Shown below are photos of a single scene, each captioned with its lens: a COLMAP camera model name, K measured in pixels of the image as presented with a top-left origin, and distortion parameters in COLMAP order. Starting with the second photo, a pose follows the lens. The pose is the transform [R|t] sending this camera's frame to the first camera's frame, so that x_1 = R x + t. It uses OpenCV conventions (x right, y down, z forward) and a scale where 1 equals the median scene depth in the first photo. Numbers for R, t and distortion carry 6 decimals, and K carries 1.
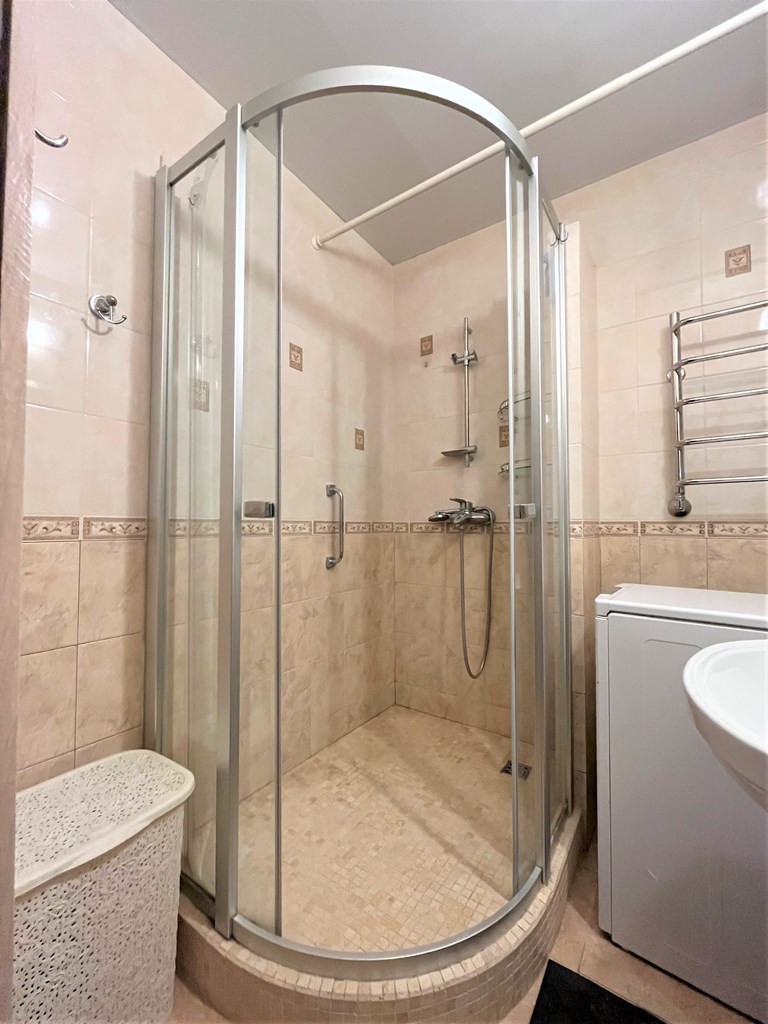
lens RADIAL K [[423.9, 0, 373.0], [0, 423.9, 493.1], [0, 0, 1]] dist [-0.002145, 0.000345]
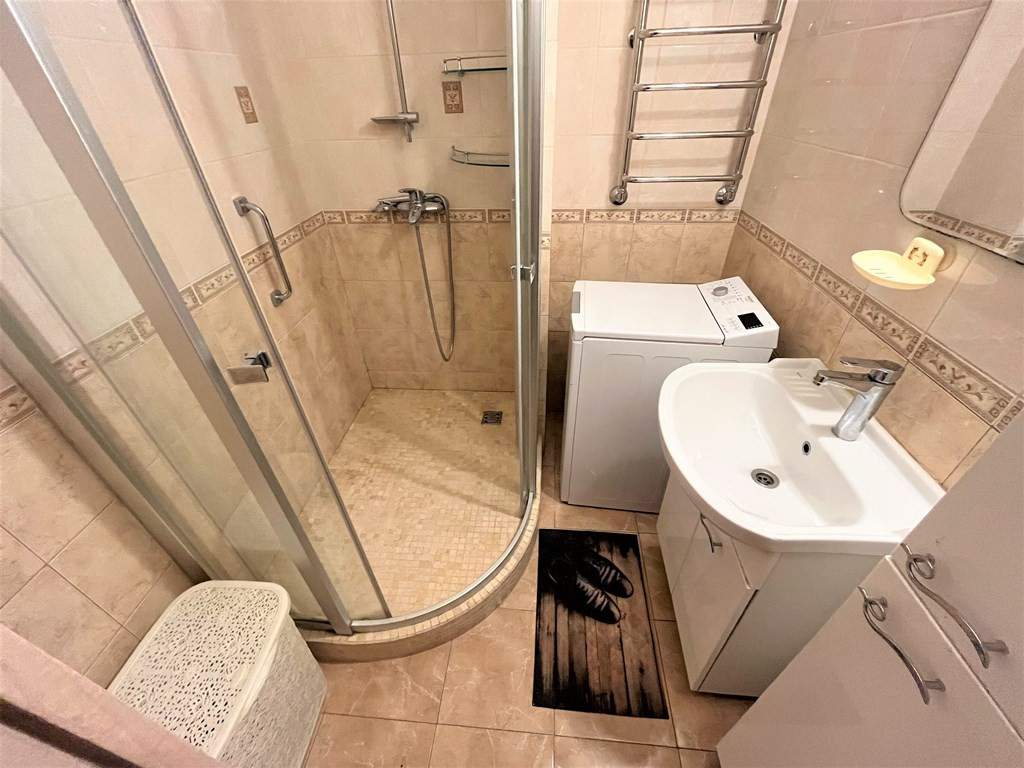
lens RADIAL K [[423.9, 0, 508.4], [0, 423.9, 383.8], [0, 0, 1]] dist [-0.002145, 0.000345]
pose [[0.858956, -0.320931, 0.398995, -0.107189], [0.006934, 0.786432, 0.617639, -0.241375], [-0.512002, -0.527758, 0.677736, 0.131679]]
